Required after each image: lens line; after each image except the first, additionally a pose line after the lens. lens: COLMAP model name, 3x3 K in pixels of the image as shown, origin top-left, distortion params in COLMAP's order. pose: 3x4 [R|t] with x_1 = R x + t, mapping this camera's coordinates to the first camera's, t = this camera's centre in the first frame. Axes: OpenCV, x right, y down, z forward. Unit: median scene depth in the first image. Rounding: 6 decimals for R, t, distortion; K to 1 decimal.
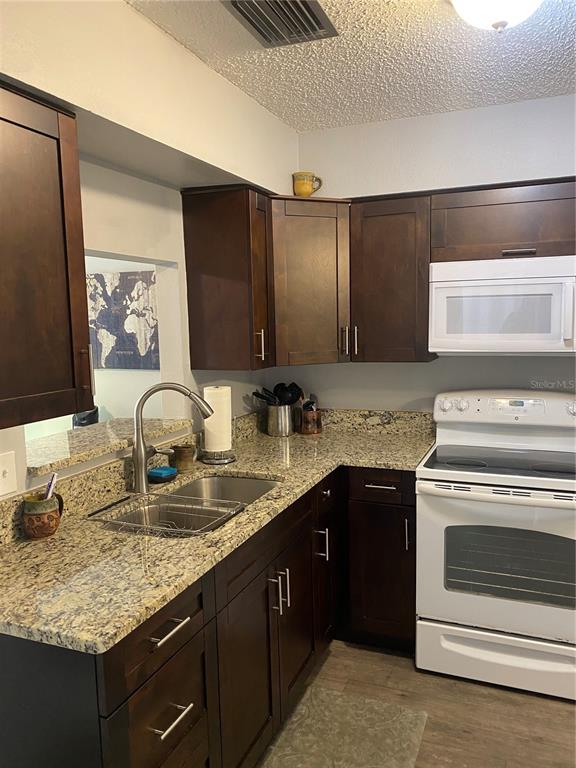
lens RADIAL K [[581.8, 0, 291.2], [0, 581.8, 387.3], [0, 0, 1]] dist [0.091971, -0.163663]
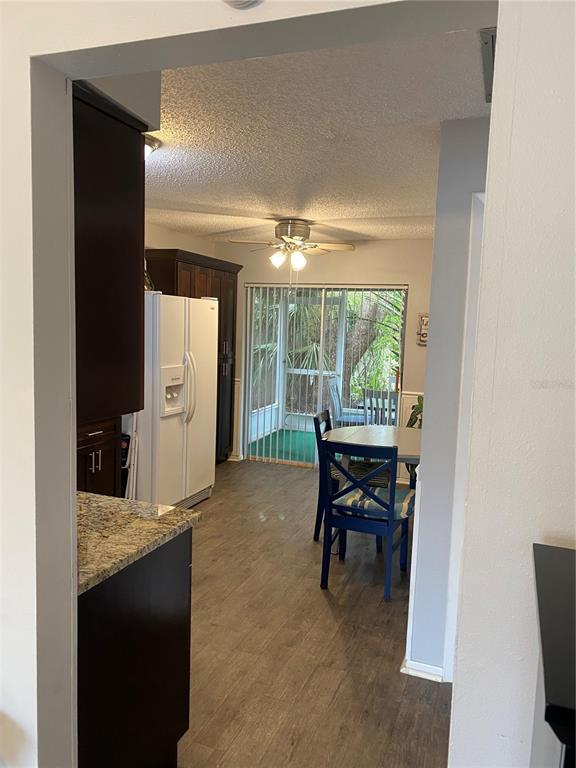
lens RADIAL K [[581.8, 0, 291.2], [0, 581.8, 387.3], [0, 0, 1]] dist [0.091971, -0.163663]
pose [[-0.011171, -0.091795, 0.995715, -1.884450], [0.082294, 0.992315, 0.092405, -0.066249], [-0.996546, 0.082973, -0.003531, 0.666851]]
